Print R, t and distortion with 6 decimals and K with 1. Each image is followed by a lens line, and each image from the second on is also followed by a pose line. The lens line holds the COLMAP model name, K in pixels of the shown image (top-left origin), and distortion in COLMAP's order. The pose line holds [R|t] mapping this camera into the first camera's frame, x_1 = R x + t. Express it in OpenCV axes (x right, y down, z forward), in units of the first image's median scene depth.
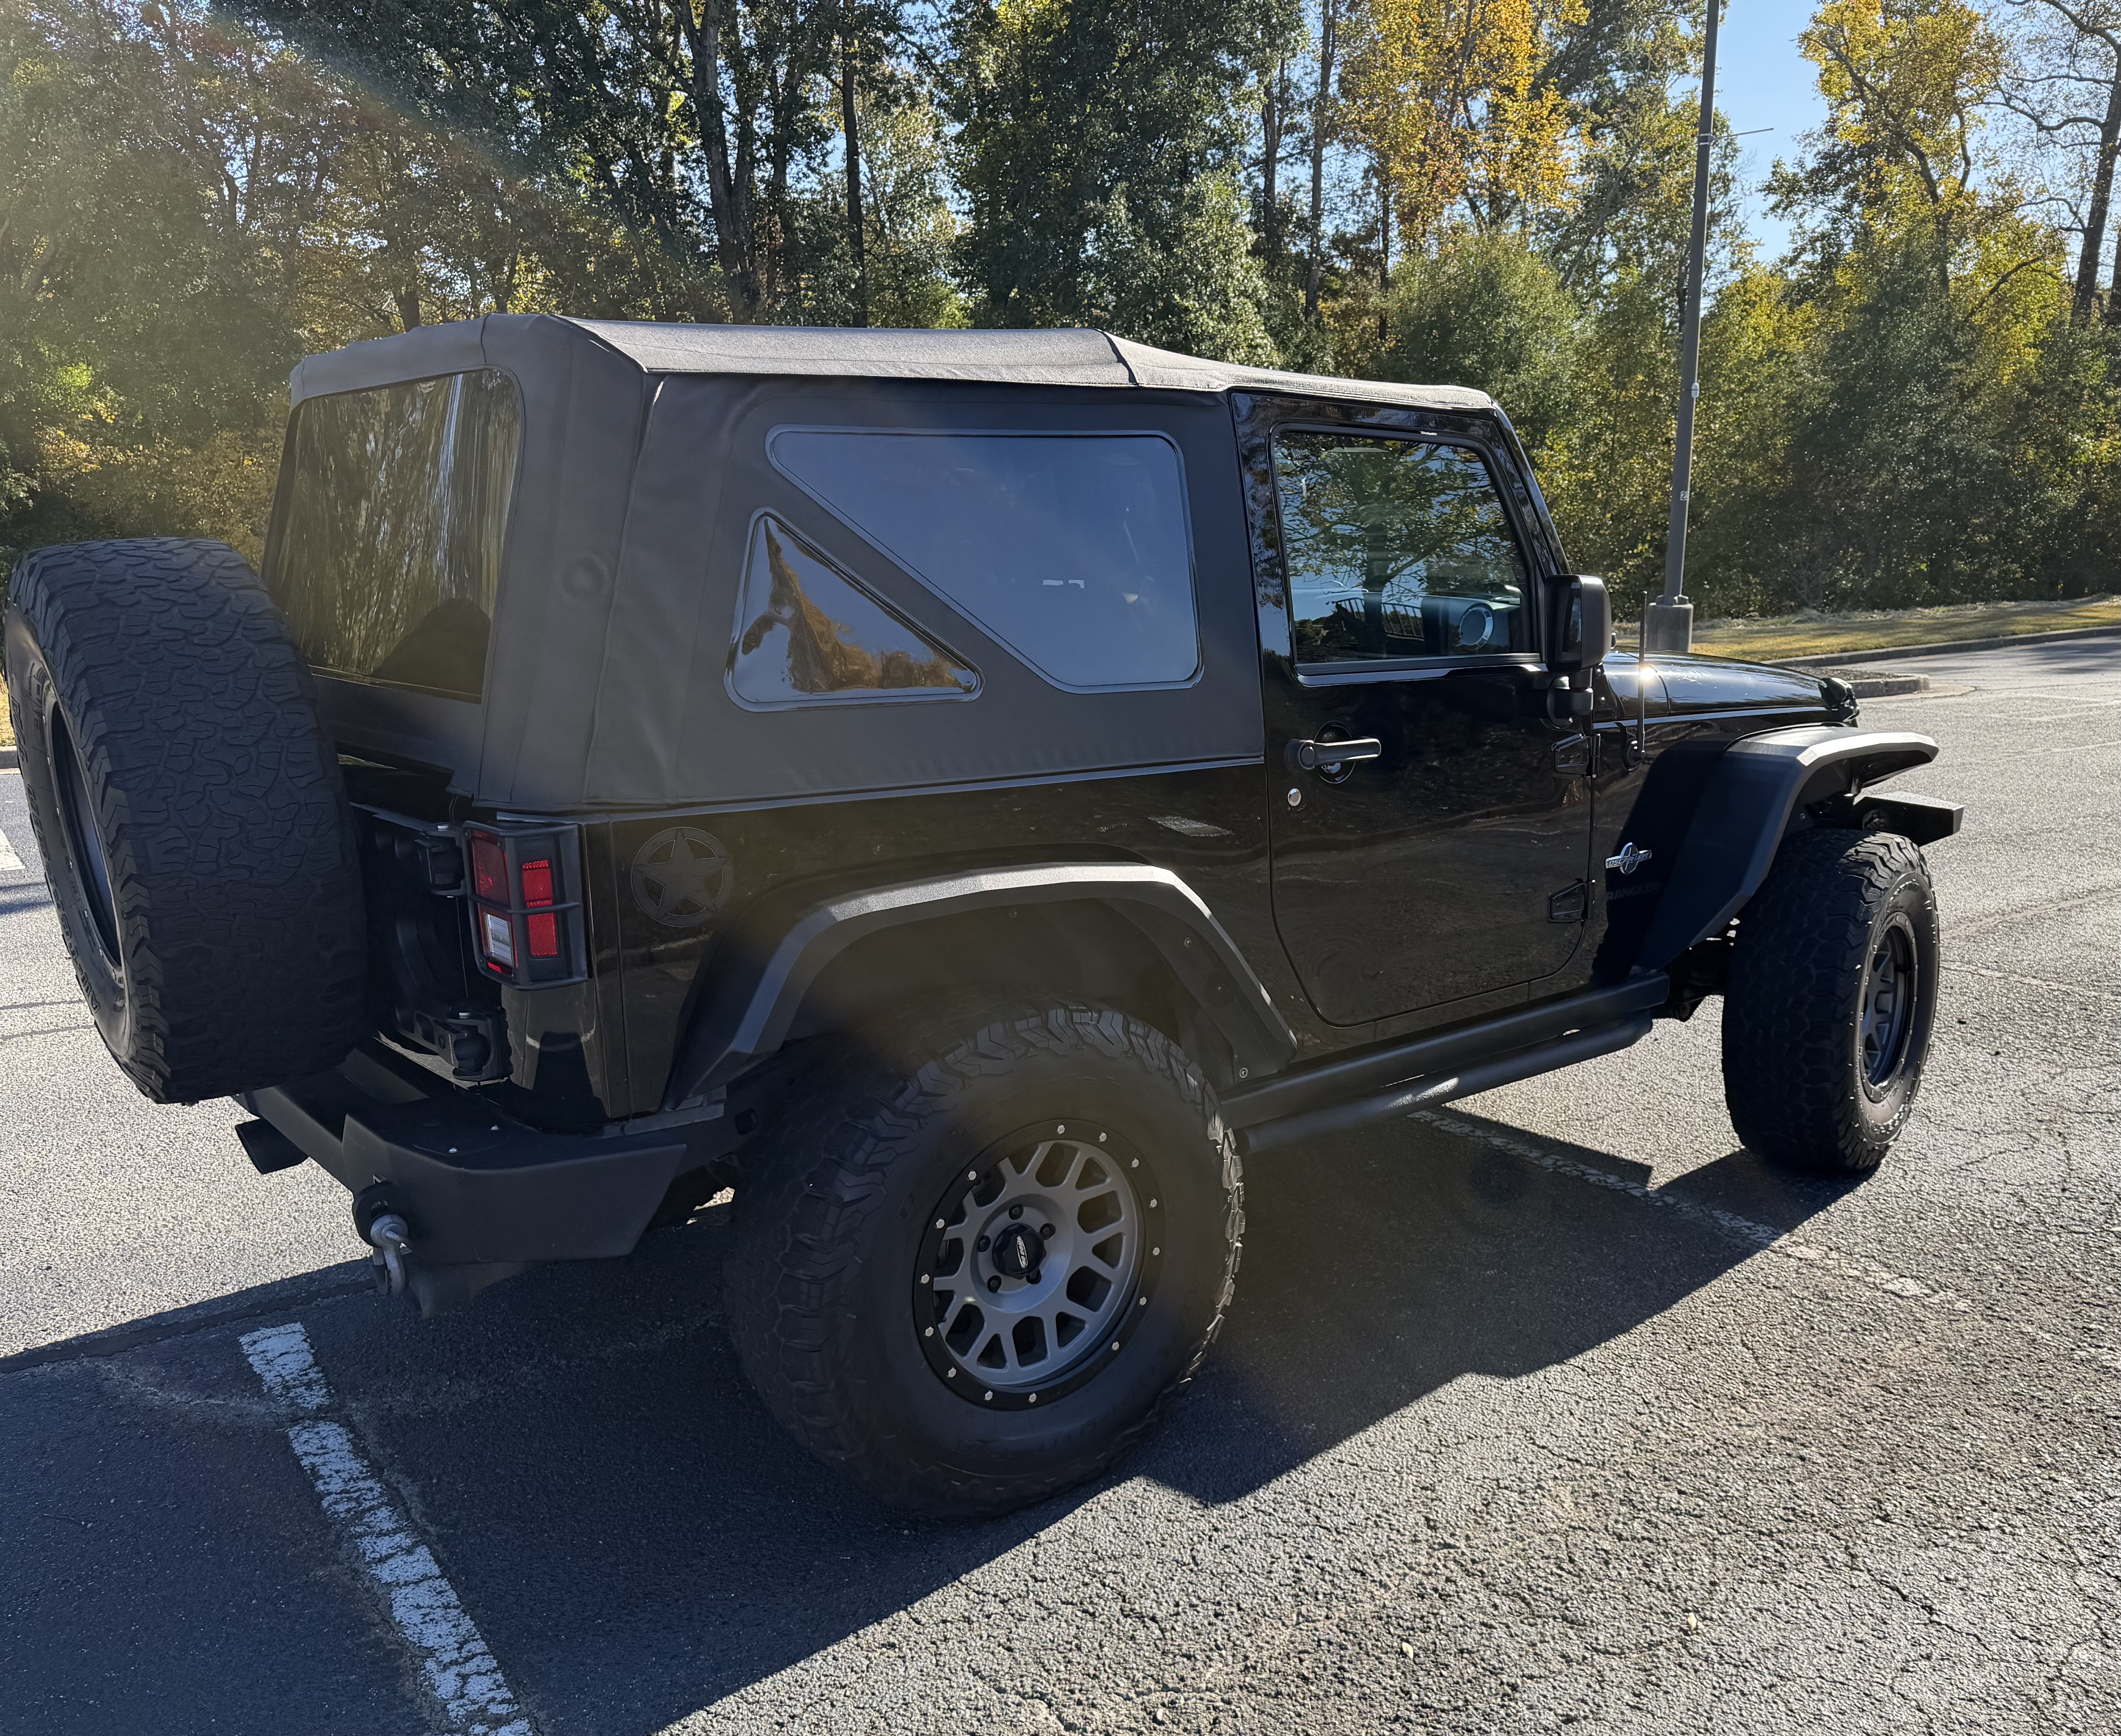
lens RADIAL K [[1877.6, 0, 1303.5], [0, 1877.6, 926.6], [0, 0, 1]] dist [0.046708, -0.011161]
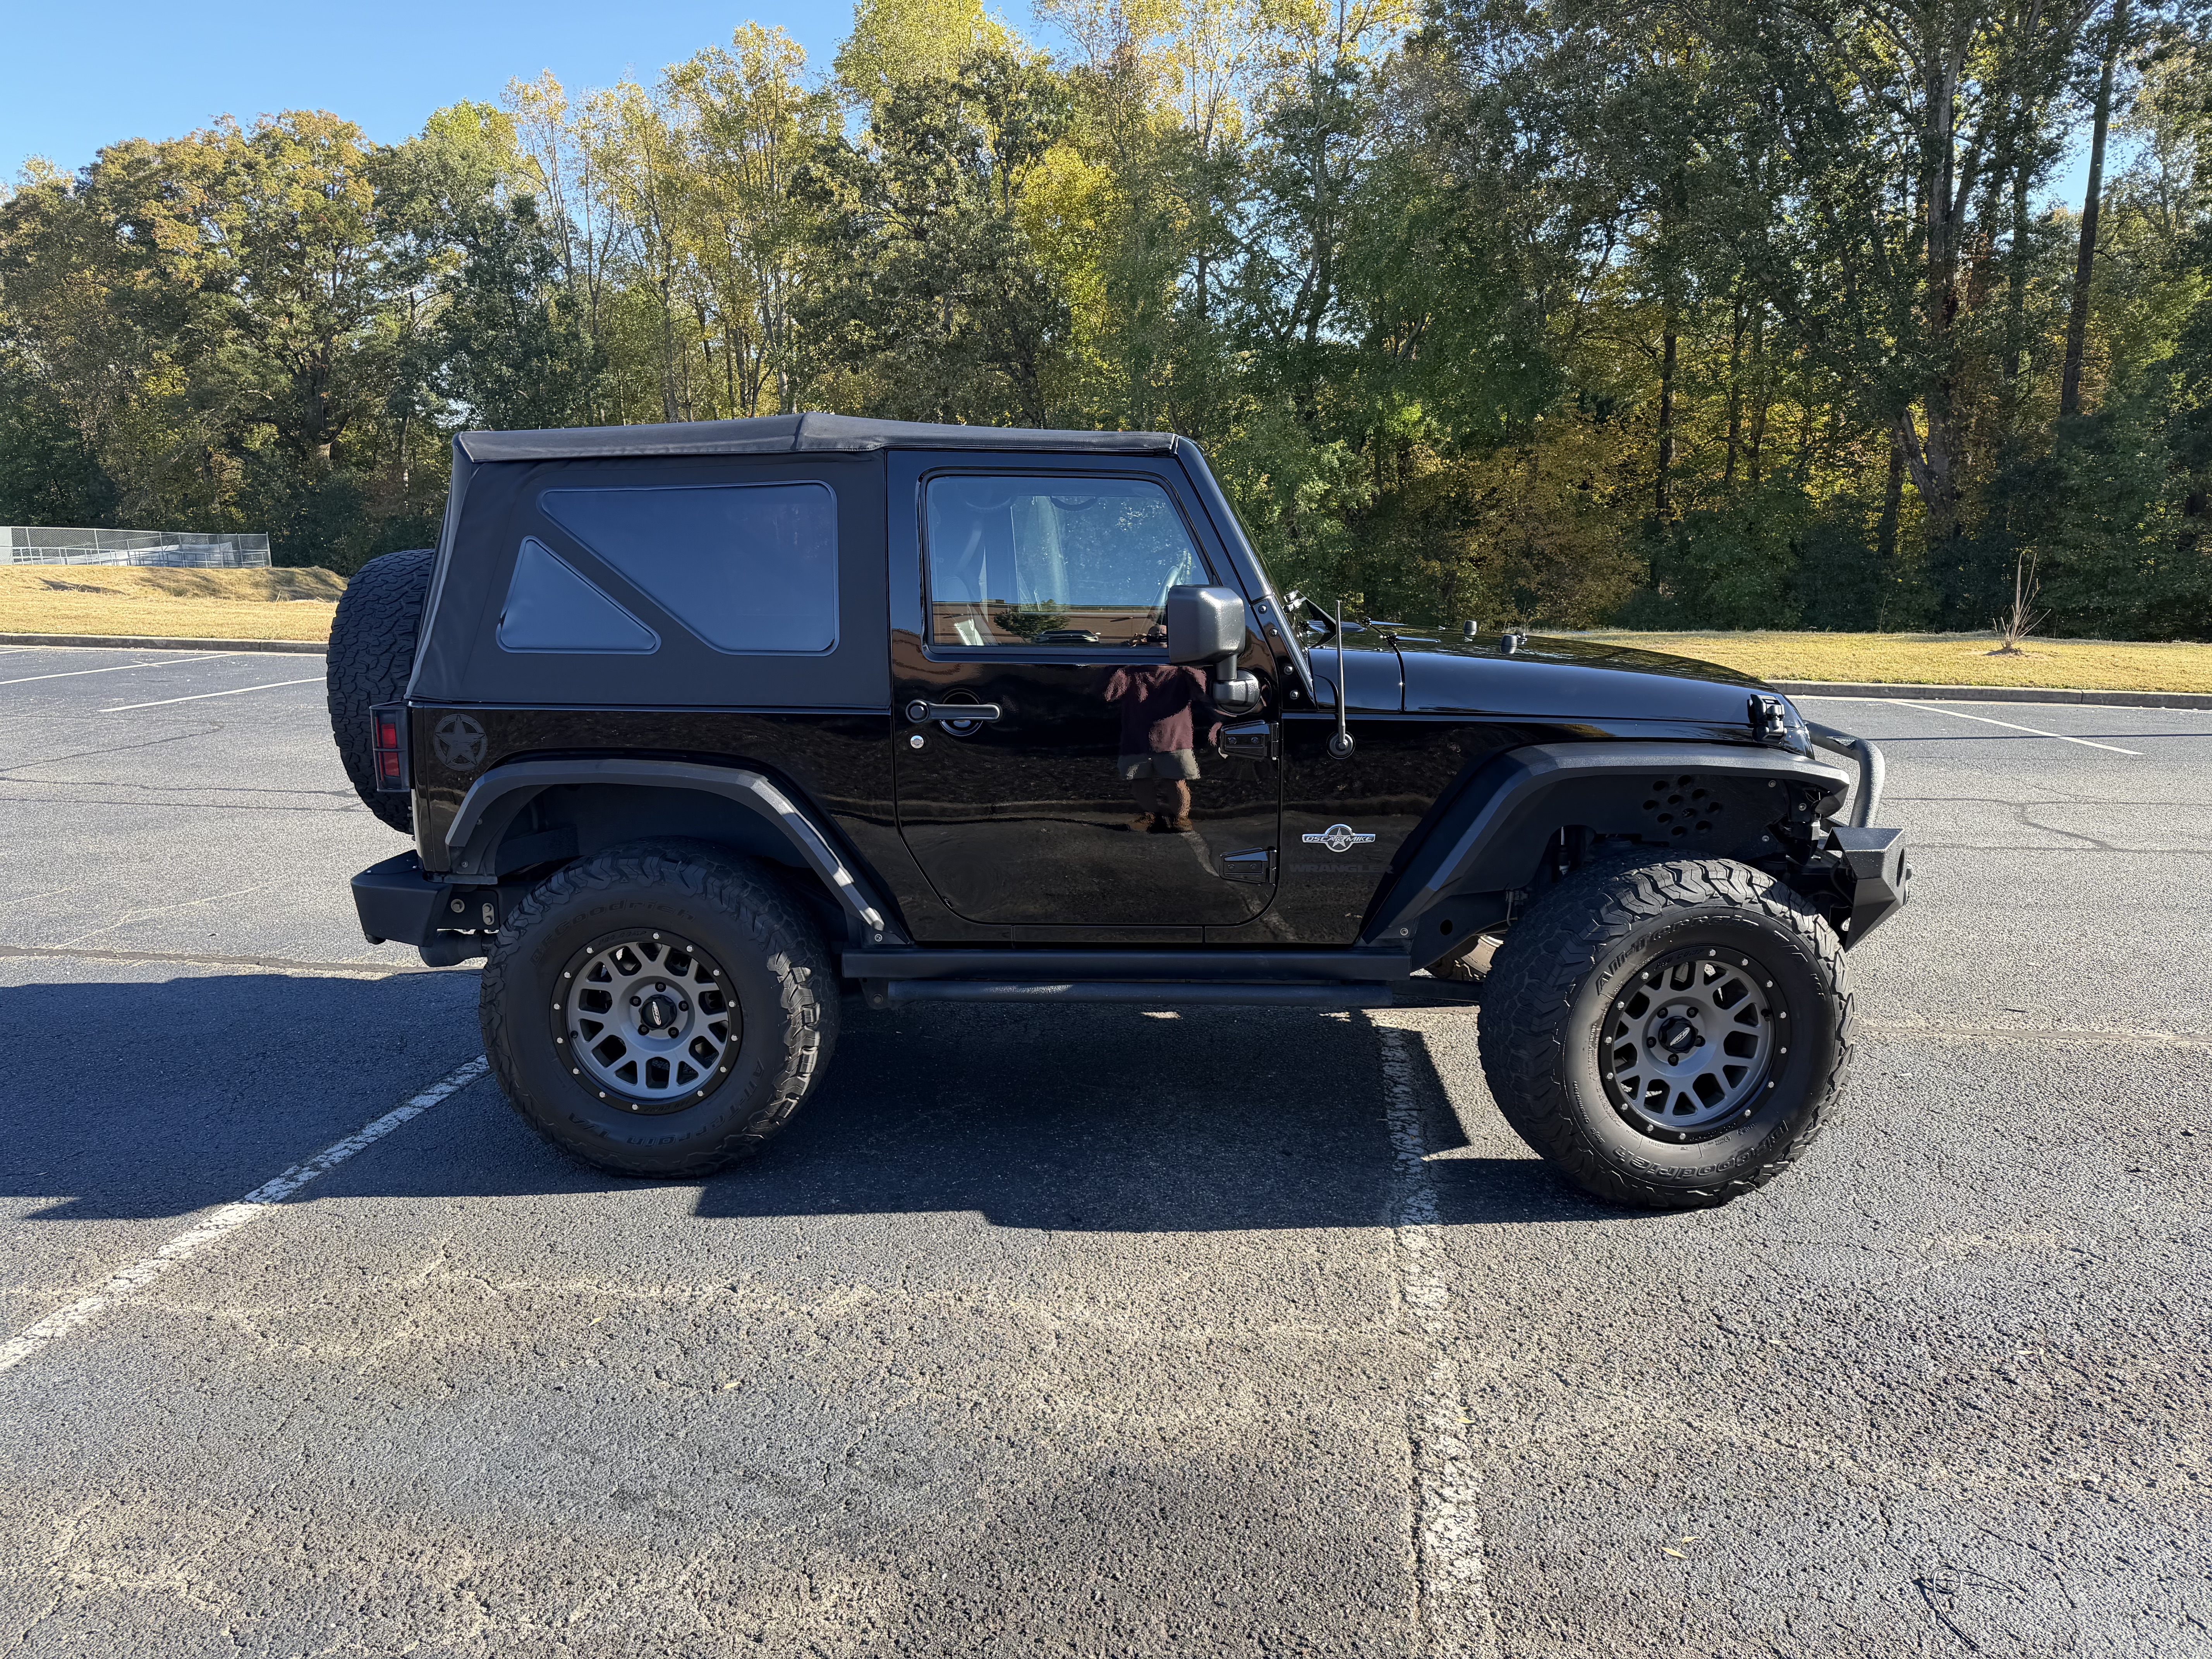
lens RADIAL K [[1563.4, 0, 1106.0], [0, 1563.4, 829.5], [0, 0, 1]] dist [0.044080, -0.044747]
pose [[0.697475, 0.140075, -0.702785, 1.001429], [-0.146613, 0.987858, 0.051389, -0.096447], [0.701451, 0.067195, 0.709543, 0.348444]]
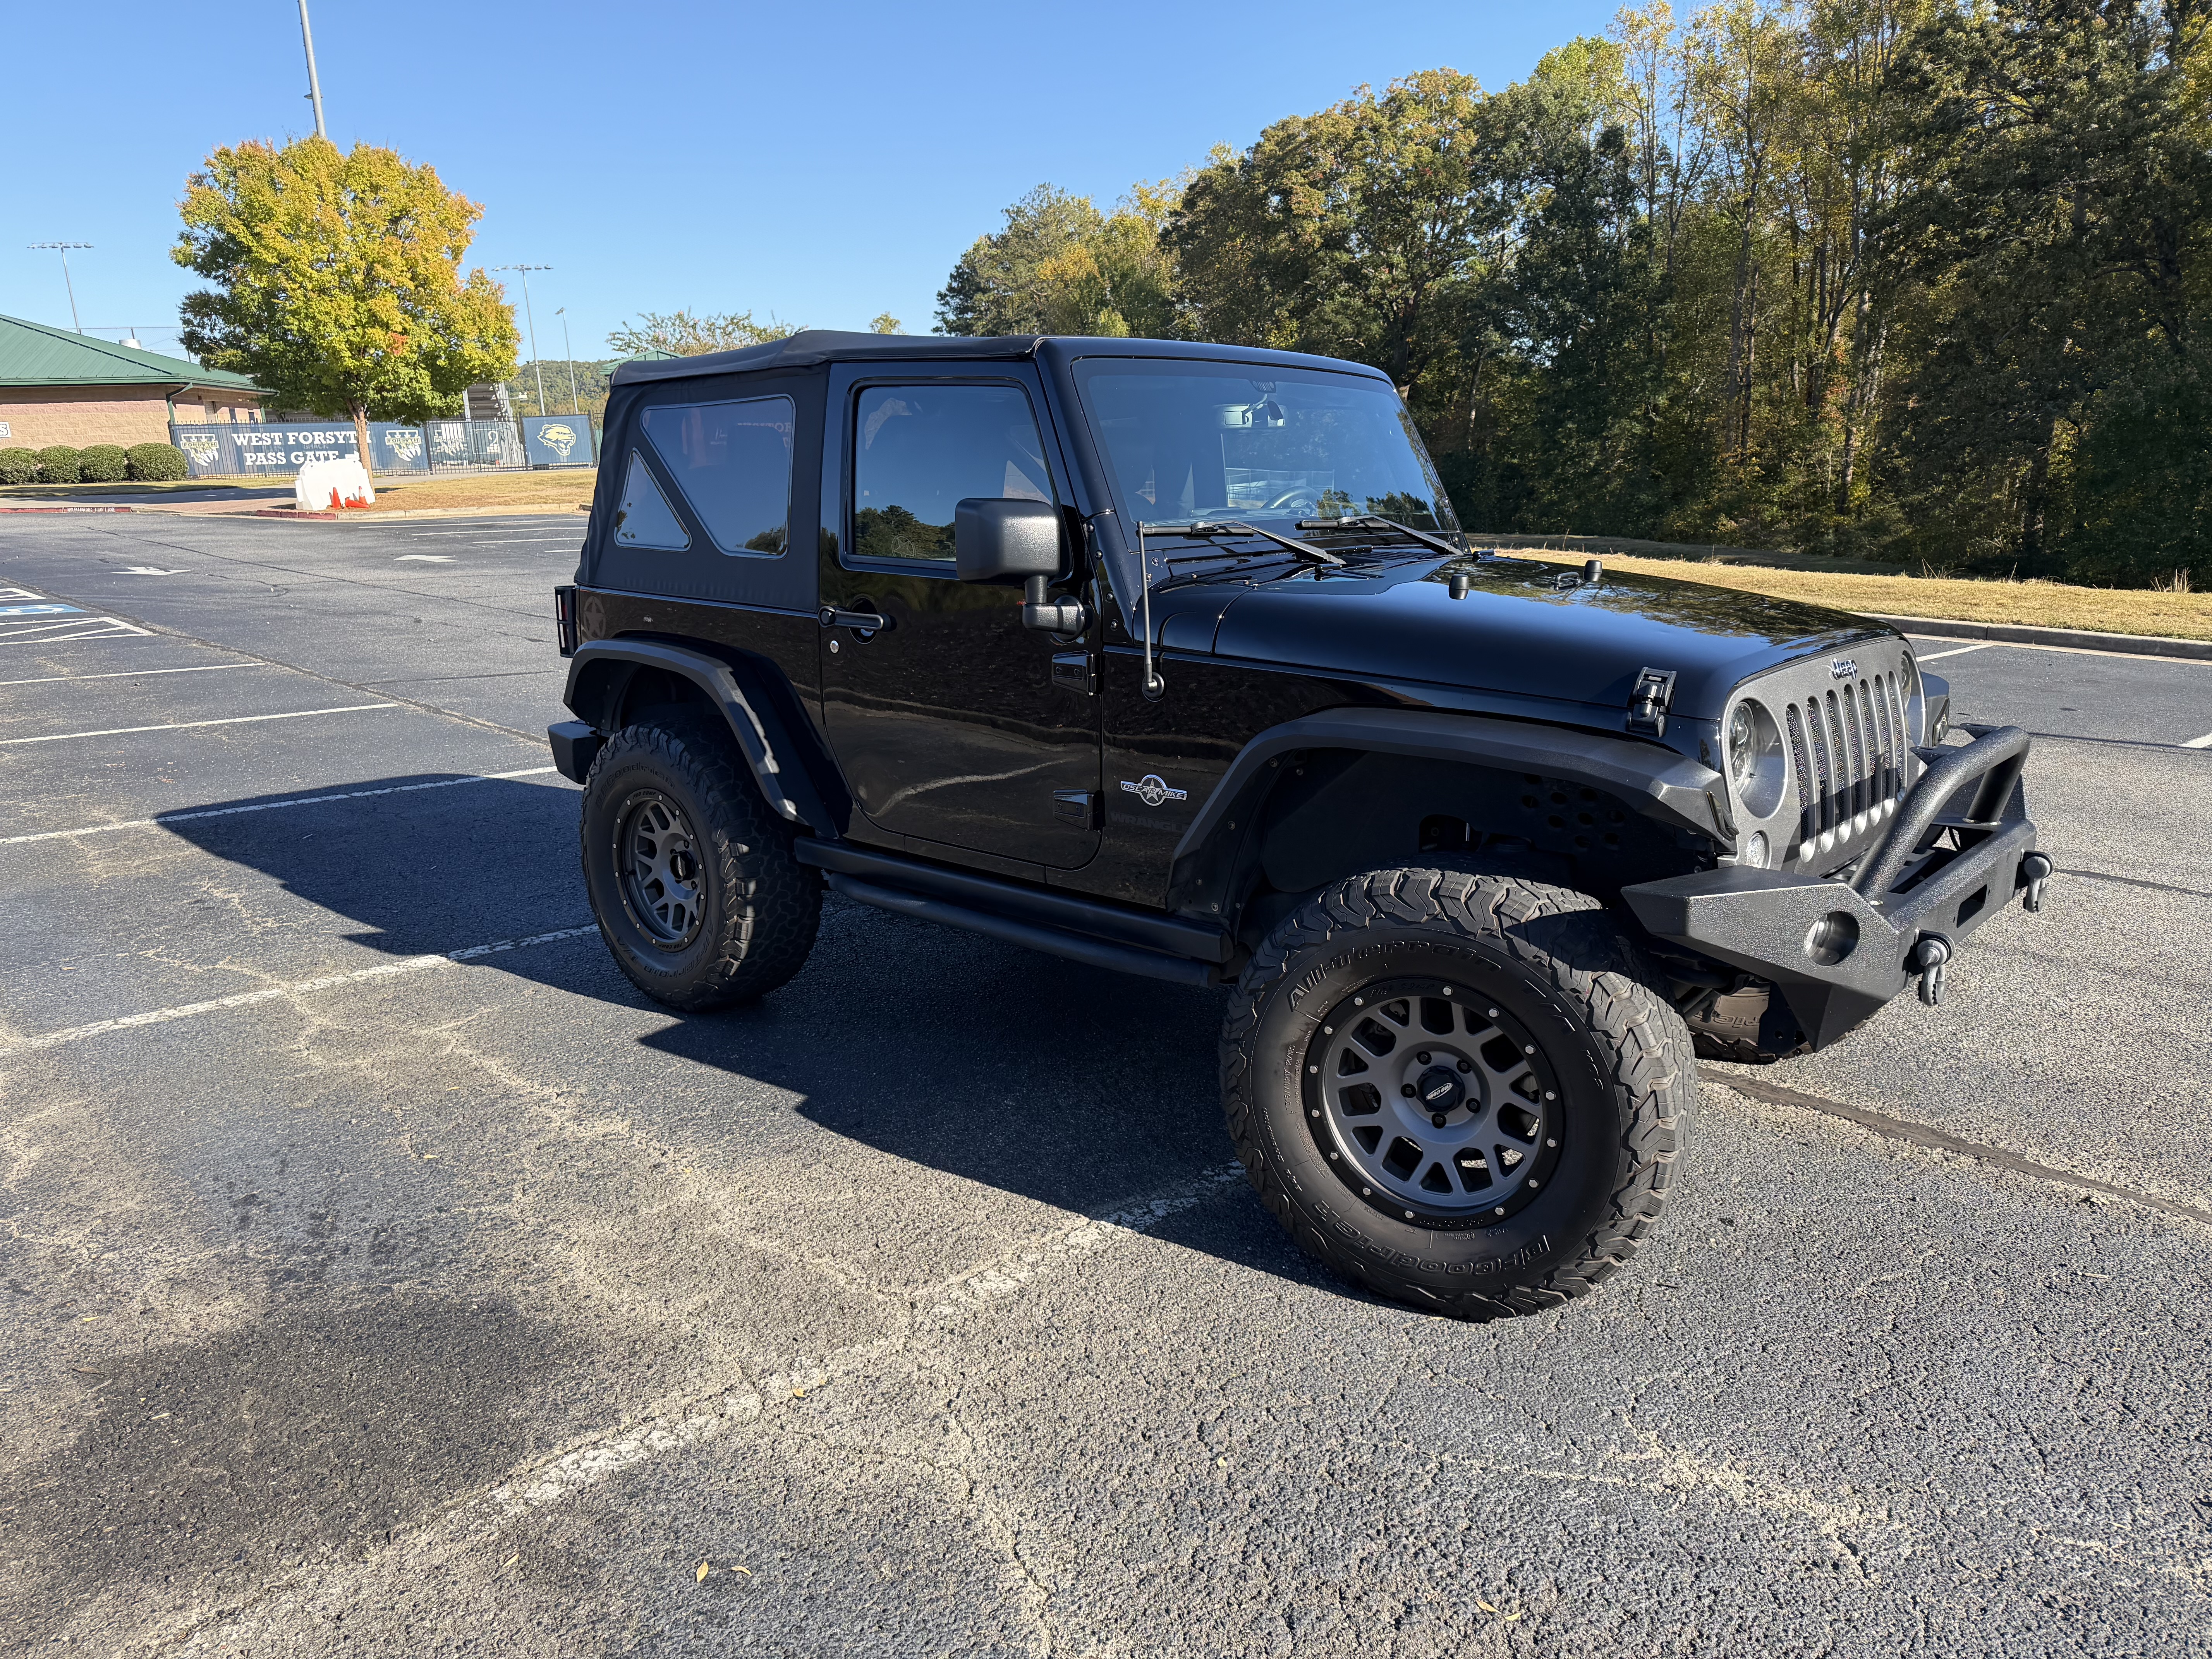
lens RADIAL K [[1563.4, 0, 1106.0], [0, 1563.4, 829.5], [0, 0, 1]] dist [0.044080, -0.044747]
pose [[0.129238, 0.233583, -0.963710, 1.338453], [-0.207228, 0.956763, 0.204109, -0.248423], [0.969719, 0.173329, 0.172055, 1.149464]]
